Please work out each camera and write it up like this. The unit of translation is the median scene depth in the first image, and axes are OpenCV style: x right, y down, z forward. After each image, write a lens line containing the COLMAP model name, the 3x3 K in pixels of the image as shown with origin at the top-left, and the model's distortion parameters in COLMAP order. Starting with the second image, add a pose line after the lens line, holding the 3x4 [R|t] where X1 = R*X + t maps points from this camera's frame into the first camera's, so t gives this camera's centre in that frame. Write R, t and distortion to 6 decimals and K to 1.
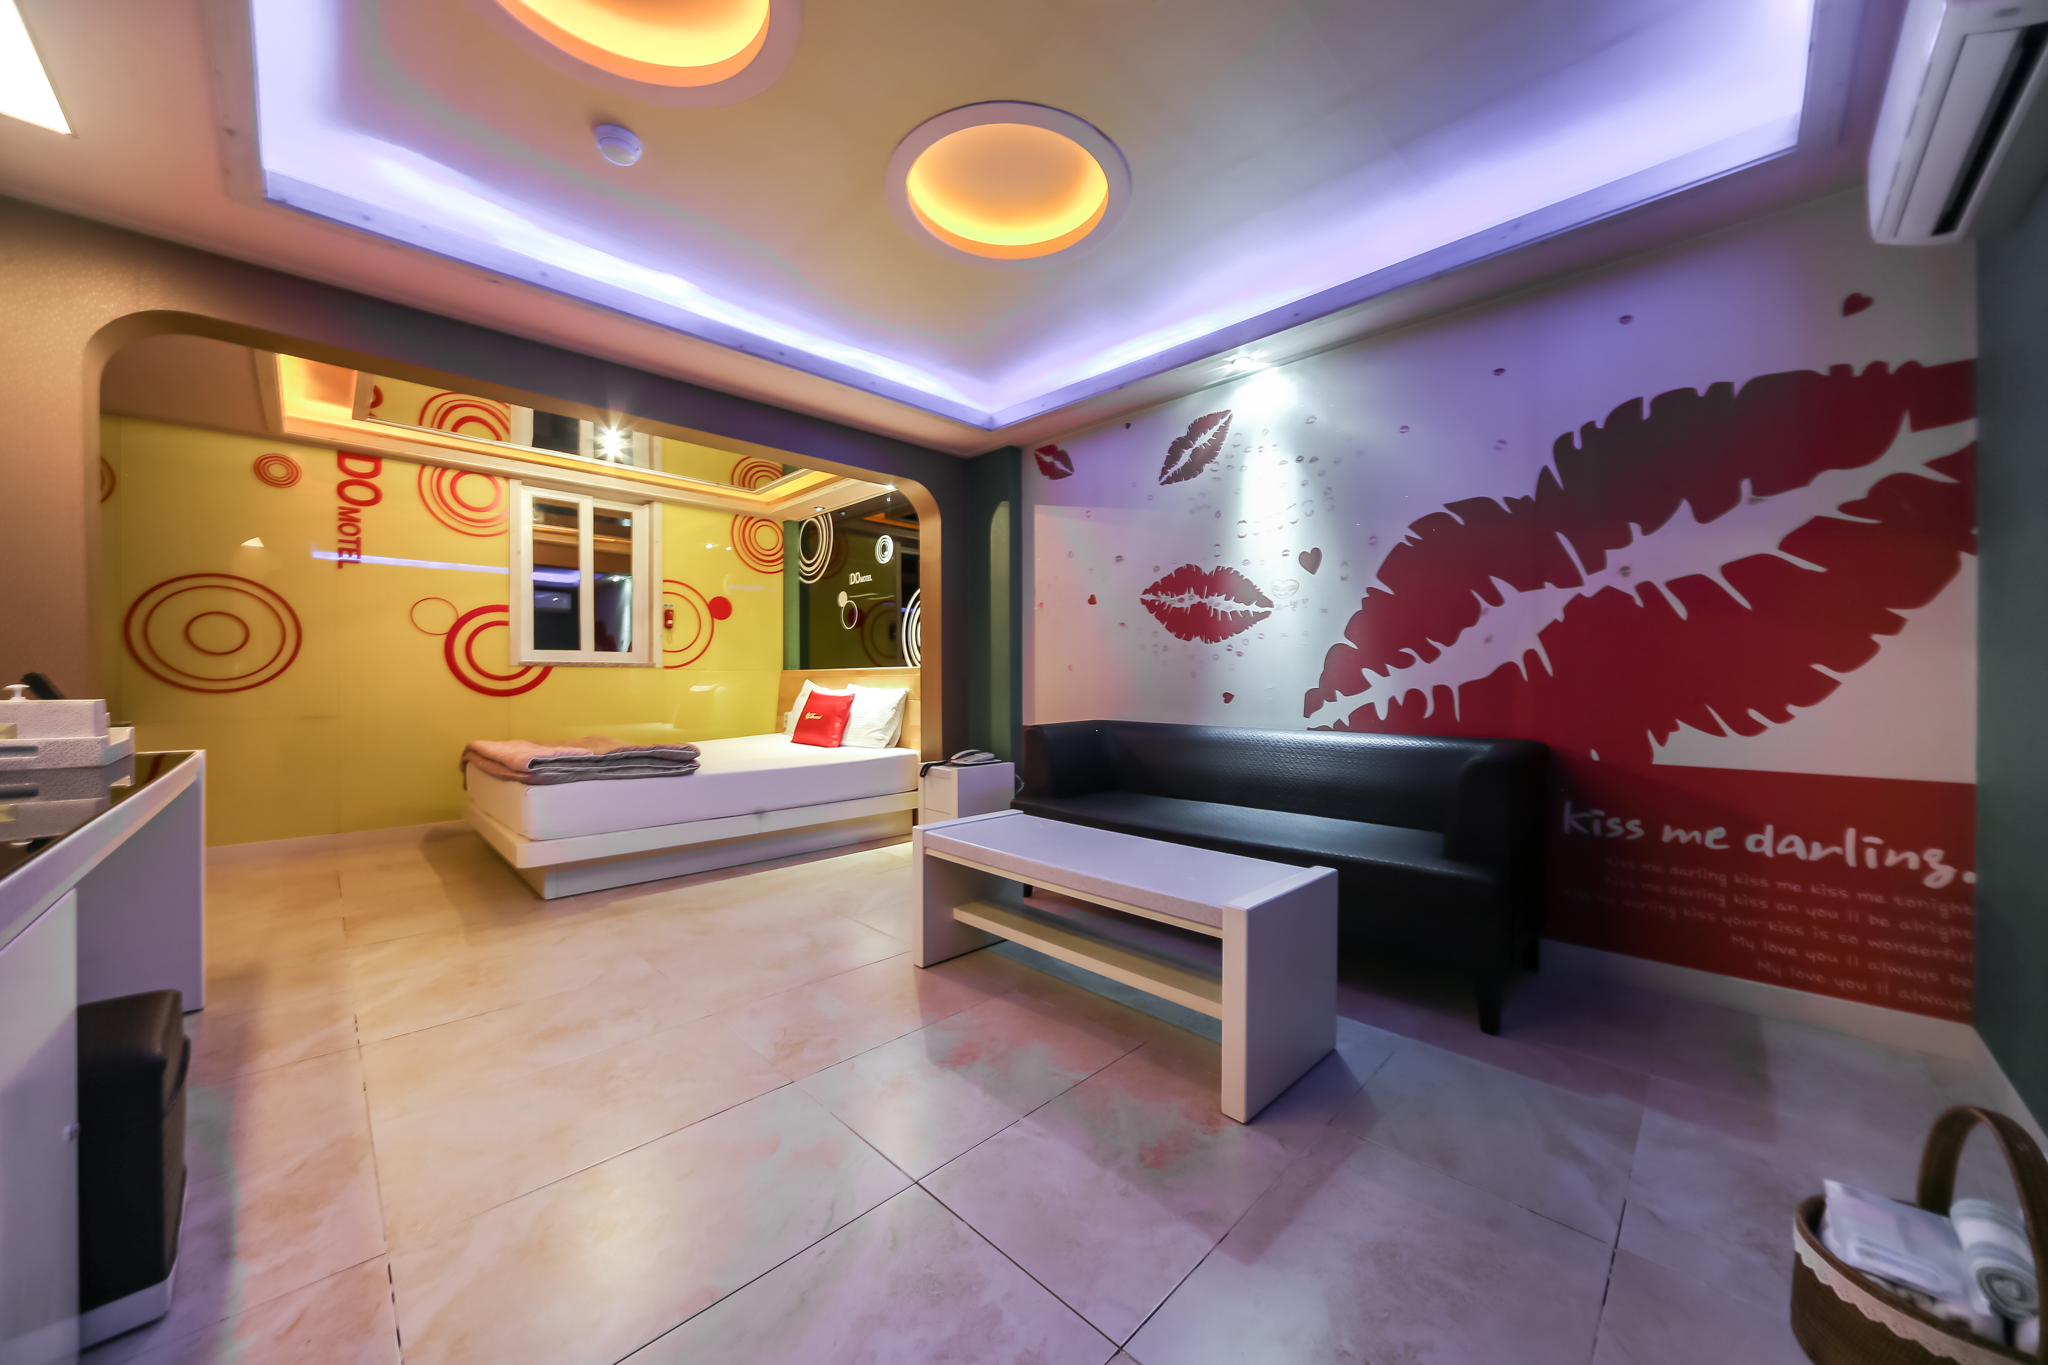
lens RADIAL K [[715.4, 0, 1031.8], [0, 715.4, 684.1], [0, 0, 1]] dist [-0.014289, 0.000050]
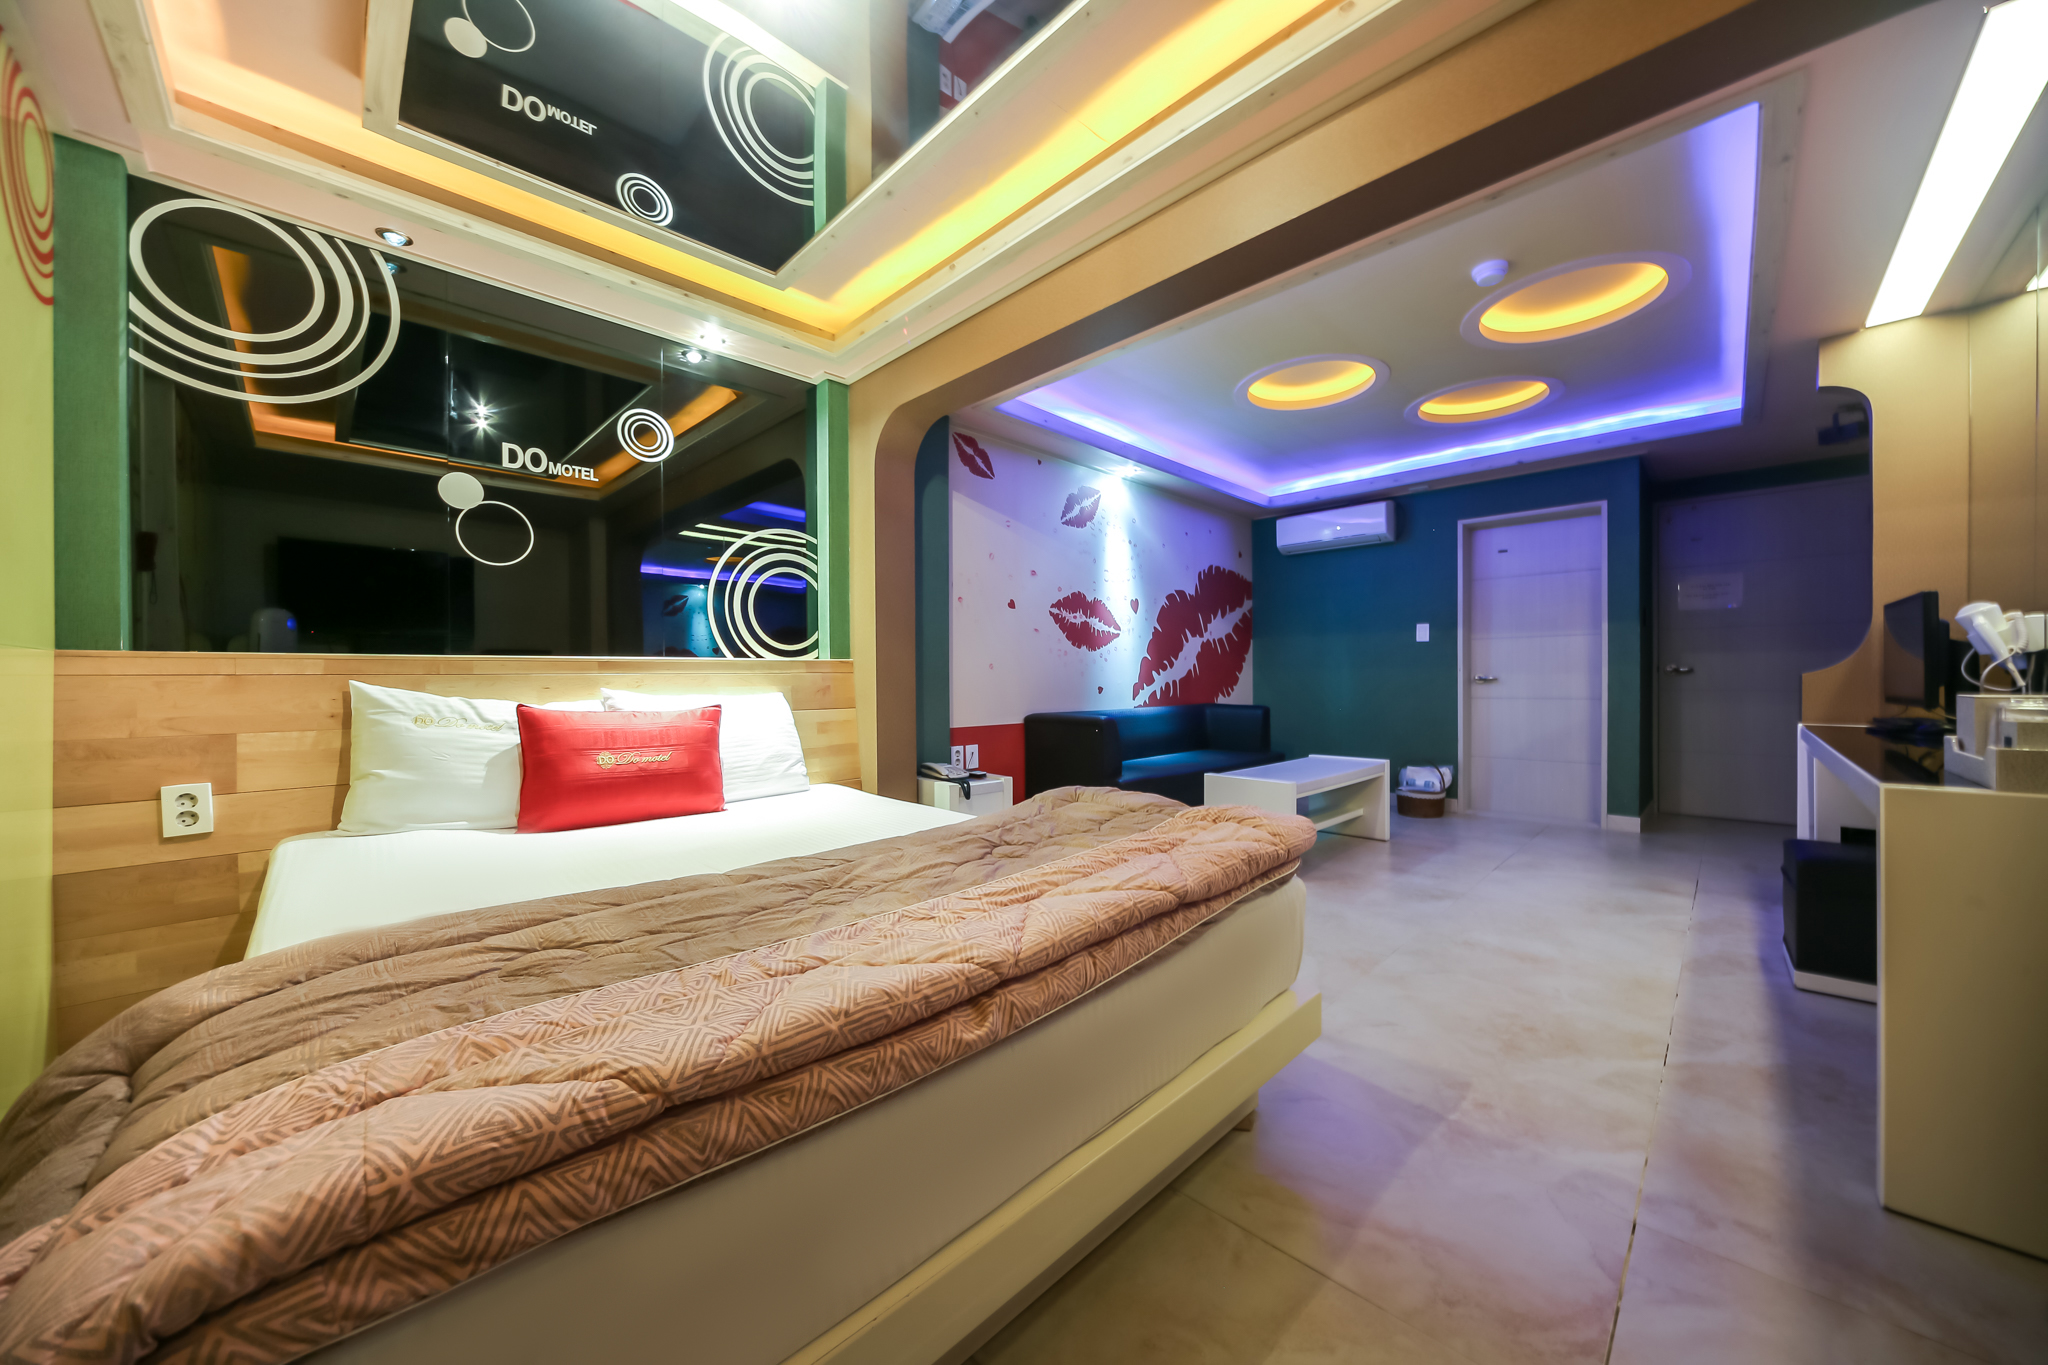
lens RADIAL K [[715.4, 0, 1031.8], [0, 715.4, 684.1], [0, 0, 1]] dist [-0.014289, 0.000050]
pose [[0.003836, -0.006184, 0.999974, -1.274349], [0.013028, 0.999896, 0.006133, -0.003739], [-0.999908, 0.013004, 0.003916, 1.232953]]
